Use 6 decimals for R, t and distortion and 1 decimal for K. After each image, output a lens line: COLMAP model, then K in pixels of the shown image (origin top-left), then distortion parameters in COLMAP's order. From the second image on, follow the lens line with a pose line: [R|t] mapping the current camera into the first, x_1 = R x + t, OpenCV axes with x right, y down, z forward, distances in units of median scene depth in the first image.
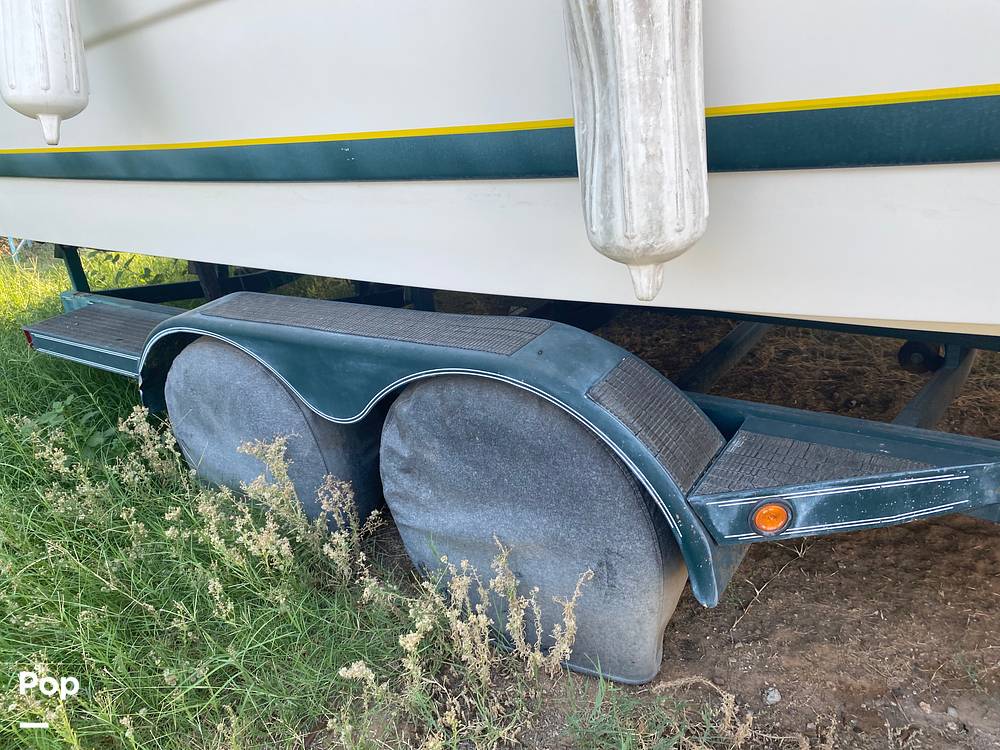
lens RADIAL K [[764.6, 0, 500.0], [0, 764.6, 375.0], [0, 0, 1]] dist [0.037715, -0.027835]
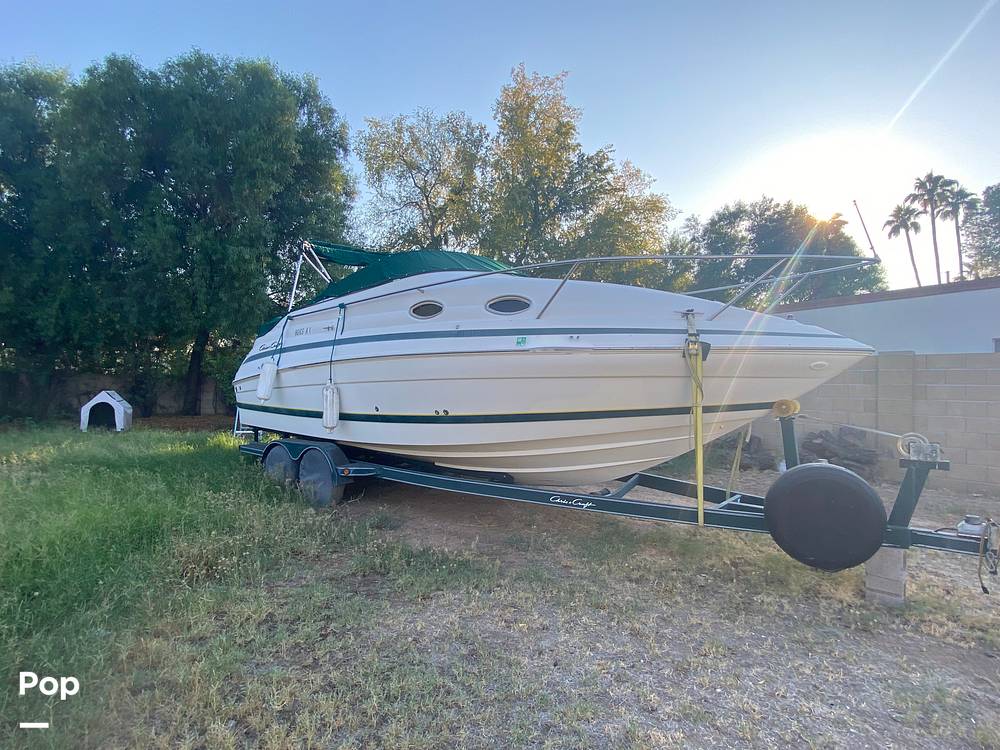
lens RADIAL K [[505.5, 0, 500.0], [0, 505.5, 375.0], [0, 0, 1]] dist [0.046689, -0.043604]
pose [[0.988373, 0.128431, -0.081393, 1.977242], [-0.149986, 0.911423, -0.383160, 0.937706], [0.024974, 0.390913, 0.920089, -3.447427]]
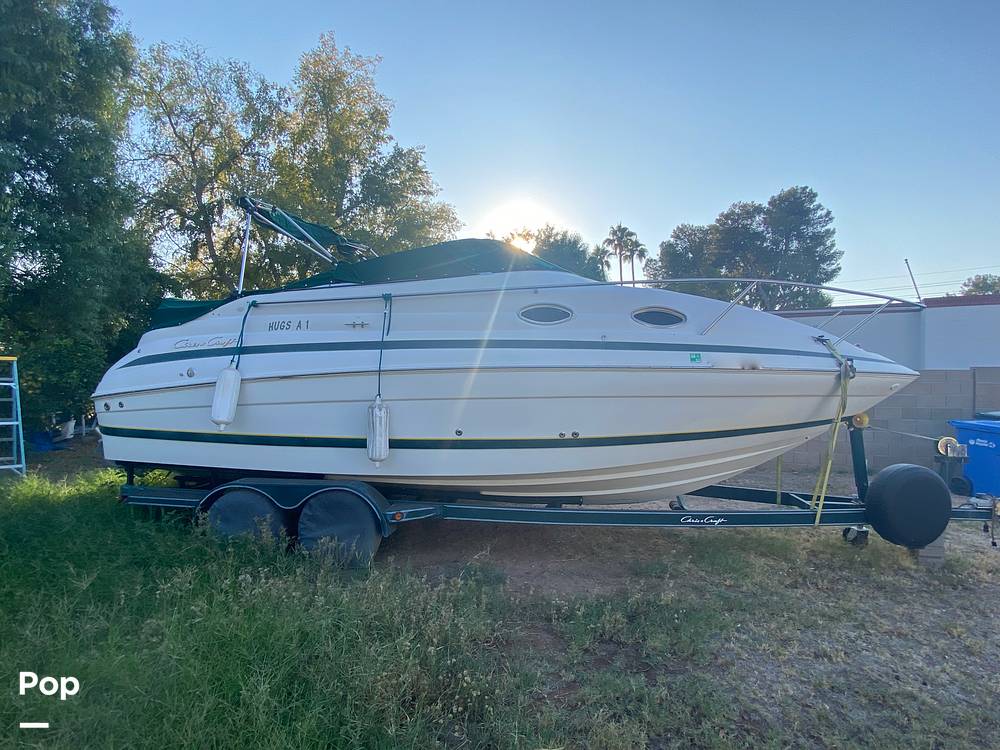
lens RADIAL K [[505.5, 0, 500.0], [0, 505.5, 375.0], [0, 0, 1]] dist [0.046689, -0.043604]
pose [[0.890721, 0.140616, 0.432253, -0.646785], [0.055232, 0.910420, -0.409982, 0.767797], [-0.451182, 0.389054, 0.803164, -2.418249]]
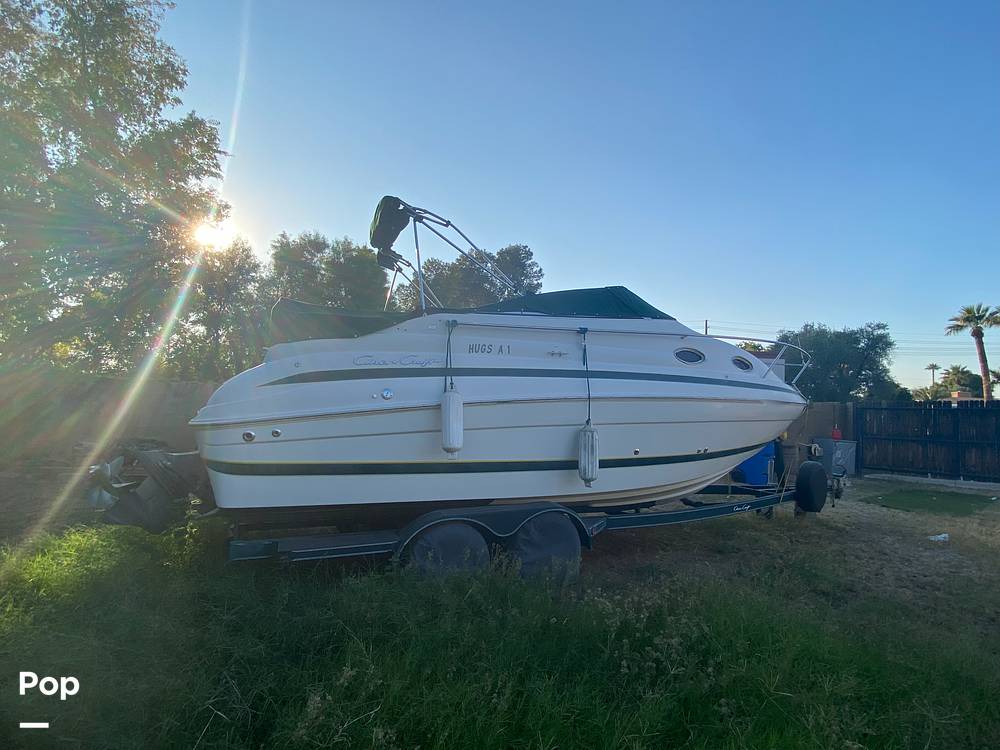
lens RADIAL K [[505.5, 0, 500.0], [0, 505.5, 375.0], [0, 0, 1]] dist [0.046689, -0.043604]
pose [[0.502435, 0.191247, 0.843199, -3.405699], [0.248989, 0.901912, -0.352929, 0.307652], [-0.827988, 0.387271, 0.405533, -0.375239]]
